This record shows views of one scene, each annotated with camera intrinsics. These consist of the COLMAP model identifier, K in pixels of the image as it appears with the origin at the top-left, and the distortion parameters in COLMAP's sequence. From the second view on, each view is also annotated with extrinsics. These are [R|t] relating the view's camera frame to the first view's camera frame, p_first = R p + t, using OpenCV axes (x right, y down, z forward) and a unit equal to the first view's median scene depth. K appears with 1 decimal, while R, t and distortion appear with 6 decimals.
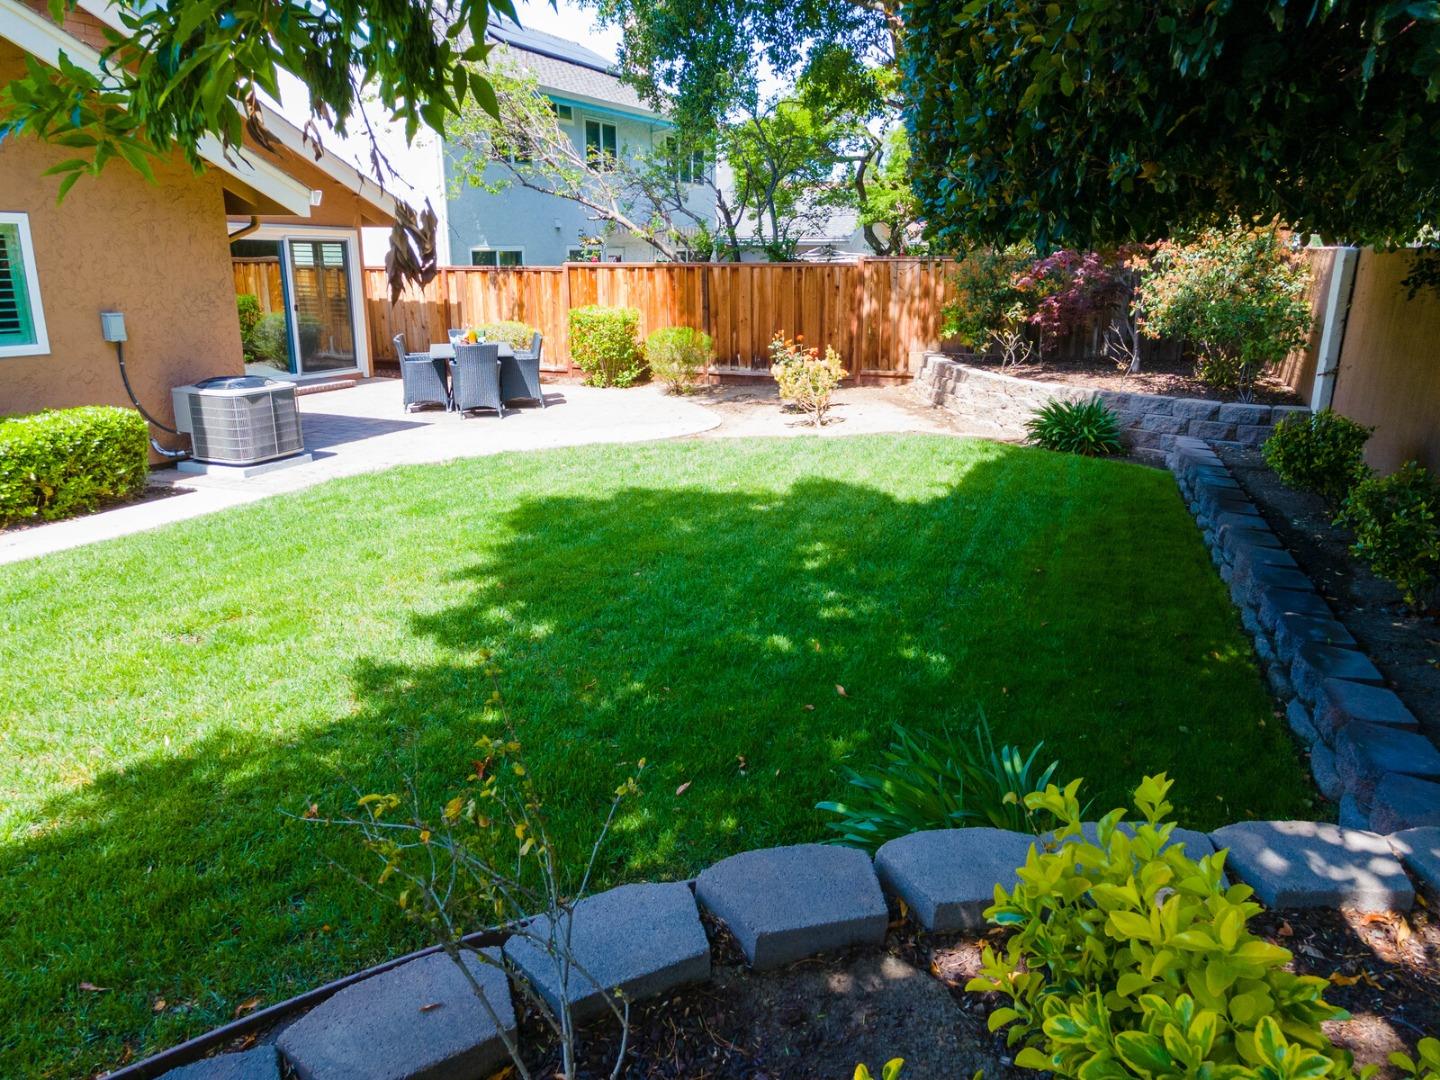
lens RADIAL K [[1056.5, 0, 712.3], [0, 1056.5, 533.7], [0, 0, 1]] dist [0.000504, 0.066797]
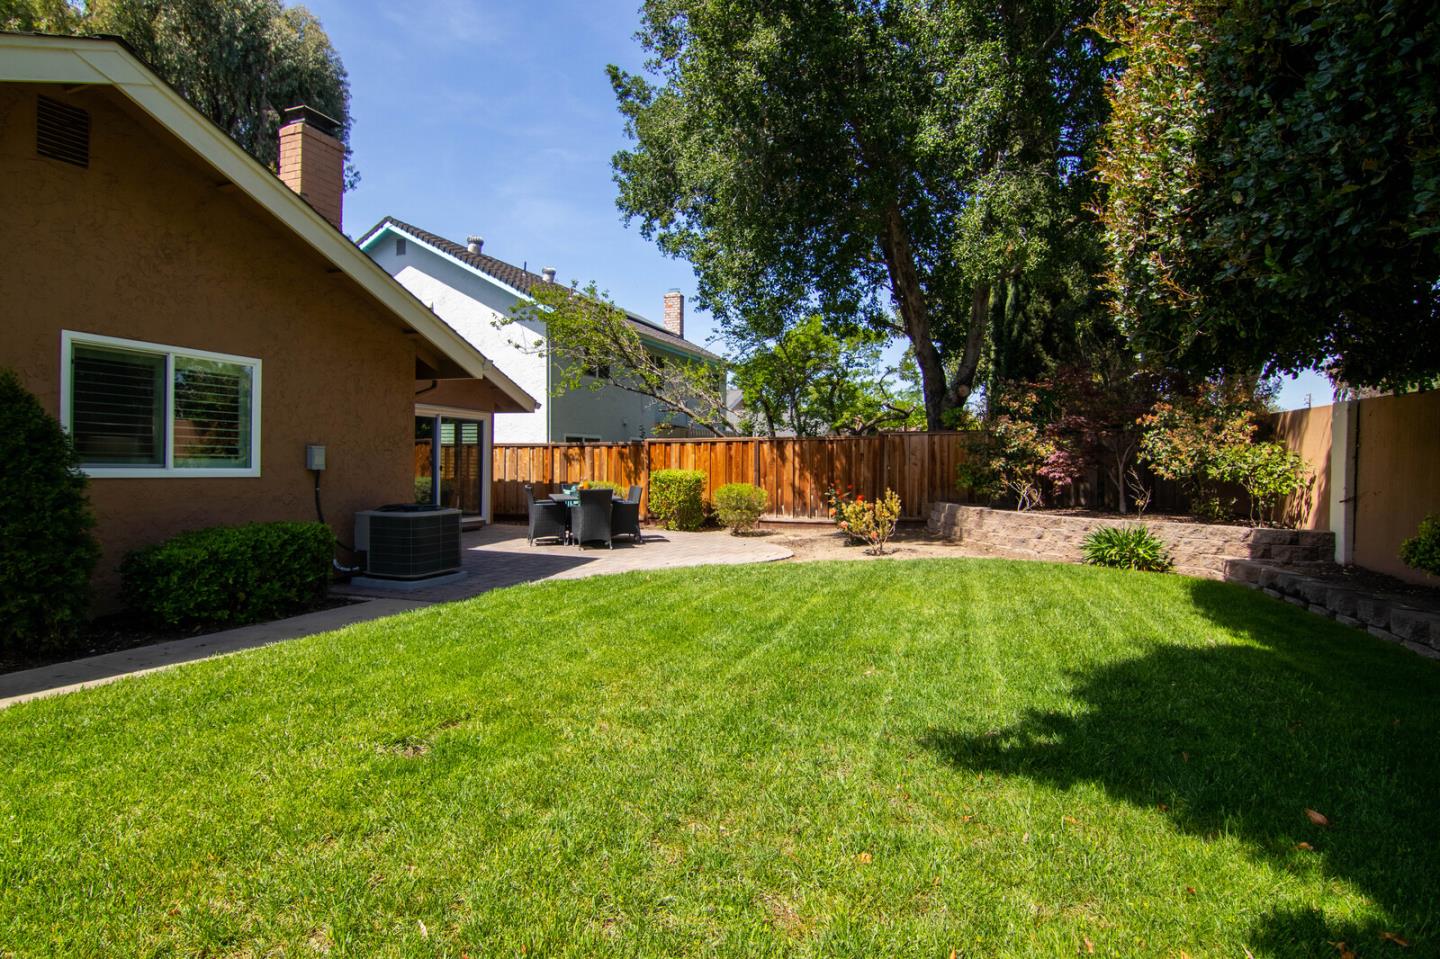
lens RADIAL K [[732.2, 0, 721.3], [0, 732.2, 472.8], [0, 0, 1]] dist [-0.000428, -0.015815]
pose [[0.999111, 0.008334, 0.041317, -0.164087], [0.001986, 0.969860, -0.243656, 0.017274], [-0.042102, 0.243522, 0.968981, 0.229878]]
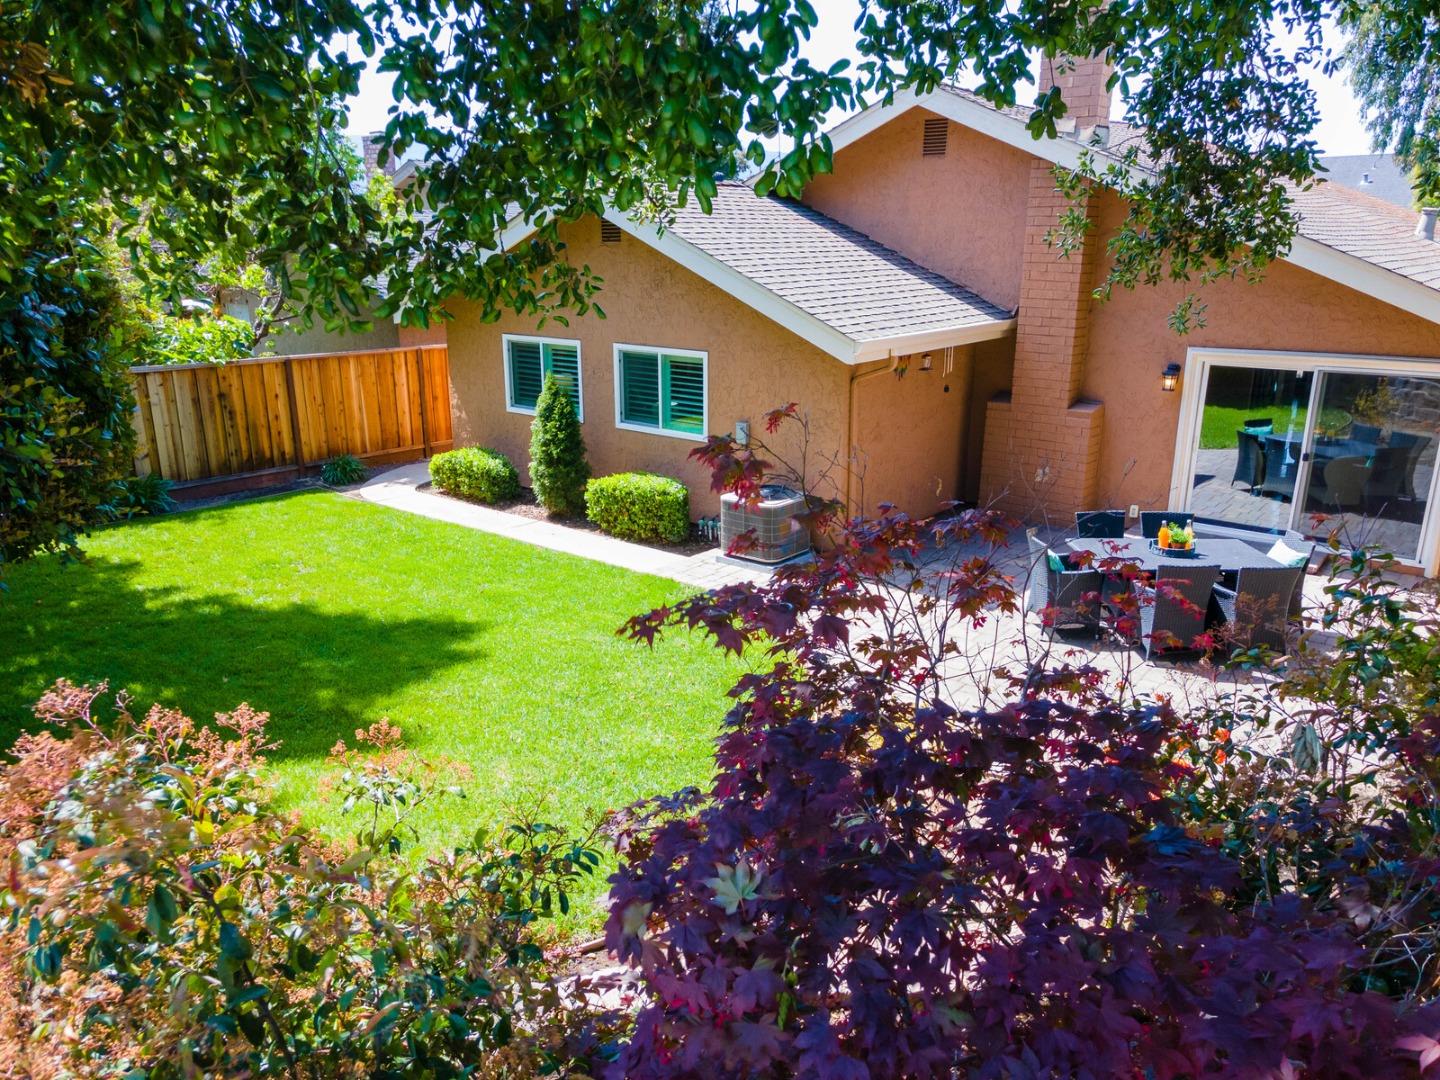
lens RADIAL K [[1004.2, 0, 720.0], [0, 1004.2, 540.0], [0, 0, 1]] dist [0.003595, 0.002142]
pose [[-0.250487, 0.274155, -0.928491, 0.734417], [-0.237610, 0.912322, 0.333483, -0.520946], [0.938508, 0.304152, -0.163383, 1.299859]]
